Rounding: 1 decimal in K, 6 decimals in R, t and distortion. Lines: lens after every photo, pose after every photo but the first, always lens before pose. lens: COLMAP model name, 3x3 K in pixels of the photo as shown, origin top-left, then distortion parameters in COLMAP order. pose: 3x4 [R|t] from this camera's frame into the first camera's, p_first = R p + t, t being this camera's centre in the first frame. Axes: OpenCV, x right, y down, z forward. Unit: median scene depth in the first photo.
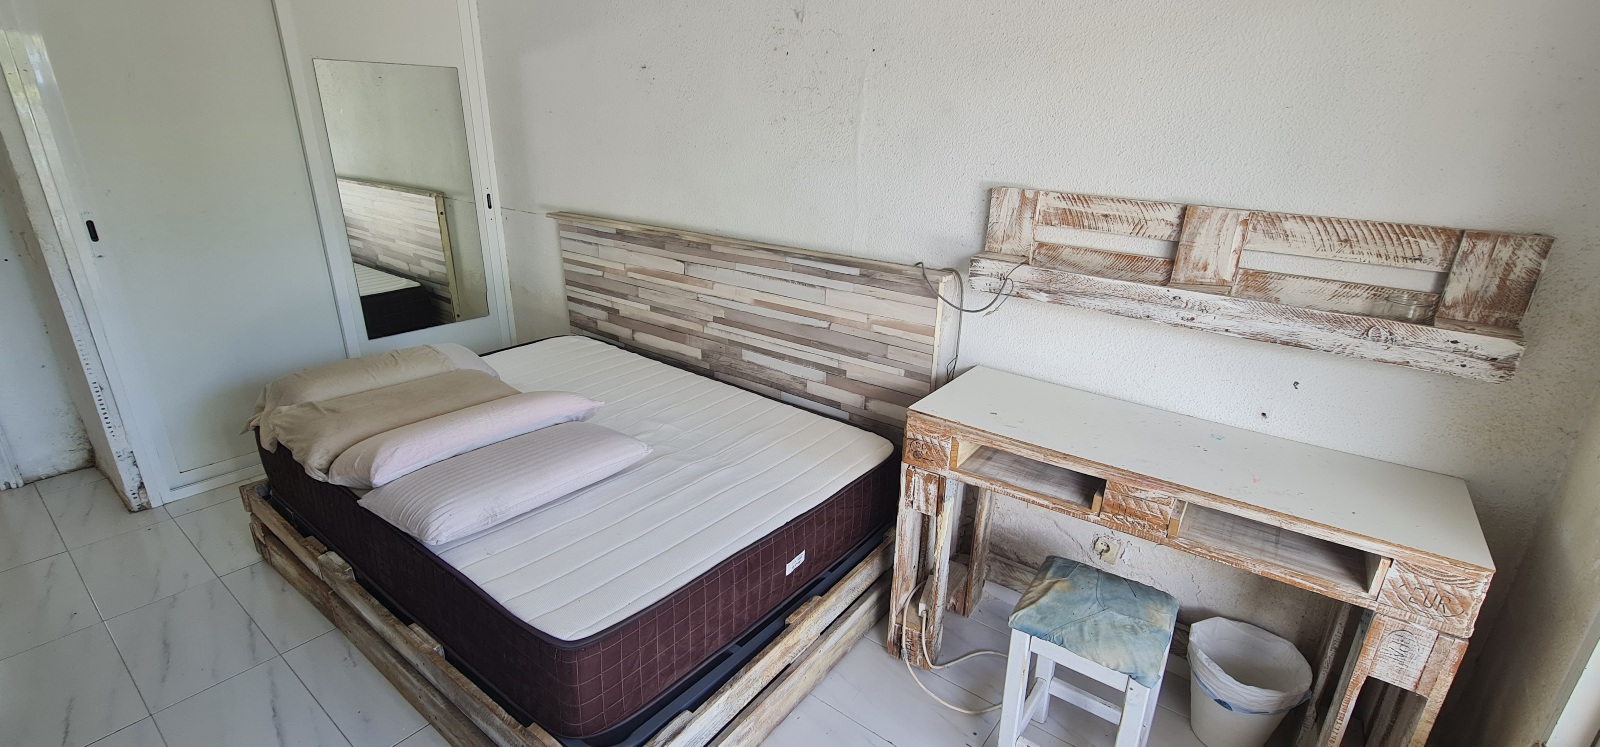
lens RADIAL K [[704.2, 0, 800.1], [0, 704.2, 379.8], [0, 0, 1]] dist [-0.003077, 0.000090]
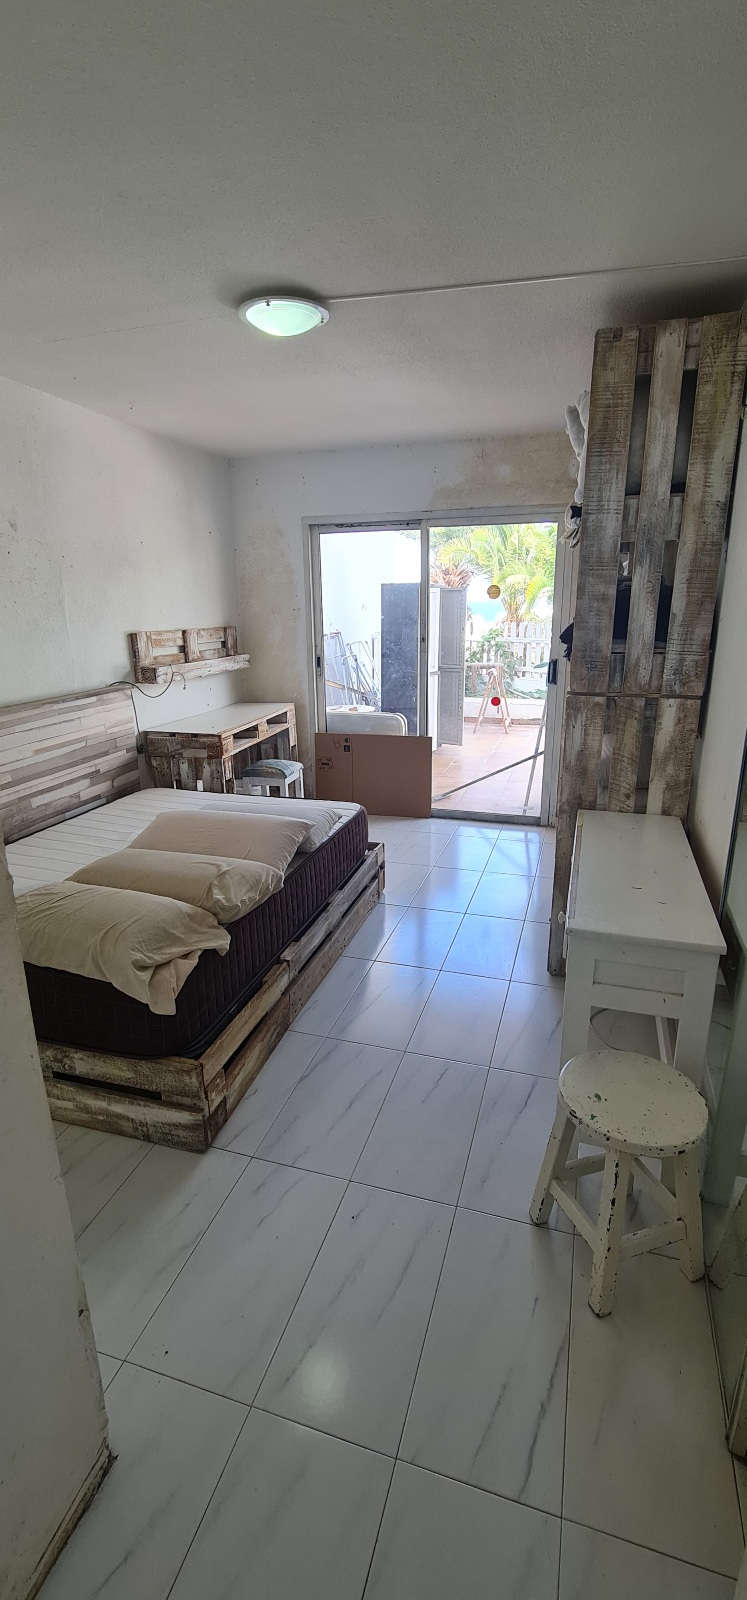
lens RADIAL K [[704.2, 0, 373.5], [0, 704.2, 800.0], [0, 0, 1]] dist [-0.003077, 0.000090]
pose [[-0.351749, -0.279915, 0.893264, -1.548126], [0.325579, 0.858086, 0.397097, -0.375275], [-0.877651, 0.430507, -0.210696, 0.893481]]
